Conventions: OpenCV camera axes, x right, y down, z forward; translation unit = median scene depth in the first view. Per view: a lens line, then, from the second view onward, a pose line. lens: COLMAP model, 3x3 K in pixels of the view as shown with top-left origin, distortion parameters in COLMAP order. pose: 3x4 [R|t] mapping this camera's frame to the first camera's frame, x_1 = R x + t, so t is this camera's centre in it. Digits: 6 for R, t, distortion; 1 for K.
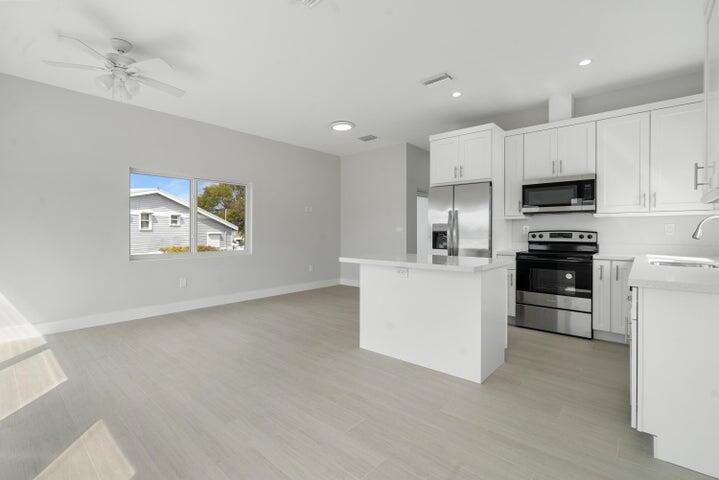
lens RADIAL K [[329.4, 0, 359.3], [0, 329.4, 234.3], [0, 0, 1]] dist [-0.000491, -0.000001]
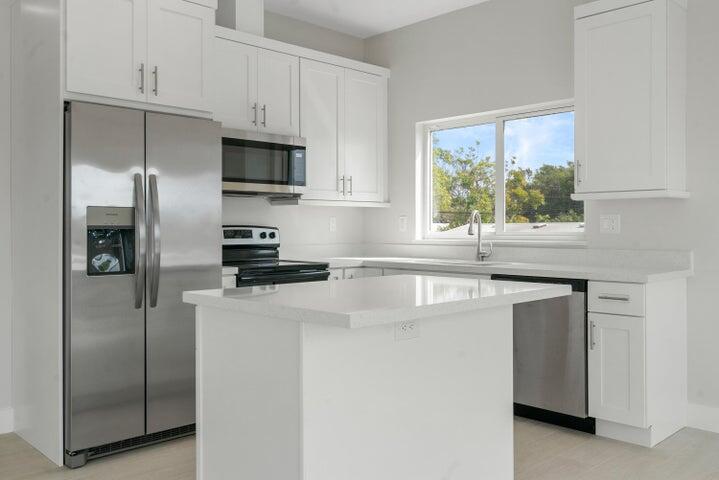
lens RADIAL K [[637.7, 0, 359.4], [0, 637.7, 238.6], [0, 0, 1]] dist [0.010673, 0.002825]
pose [[0.090772, -0.016665, 0.995732, -0.490332], [0.010627, 0.999819, 0.015764, -0.004161], [-0.995815, 0.009151, 0.090933, 0.711820]]
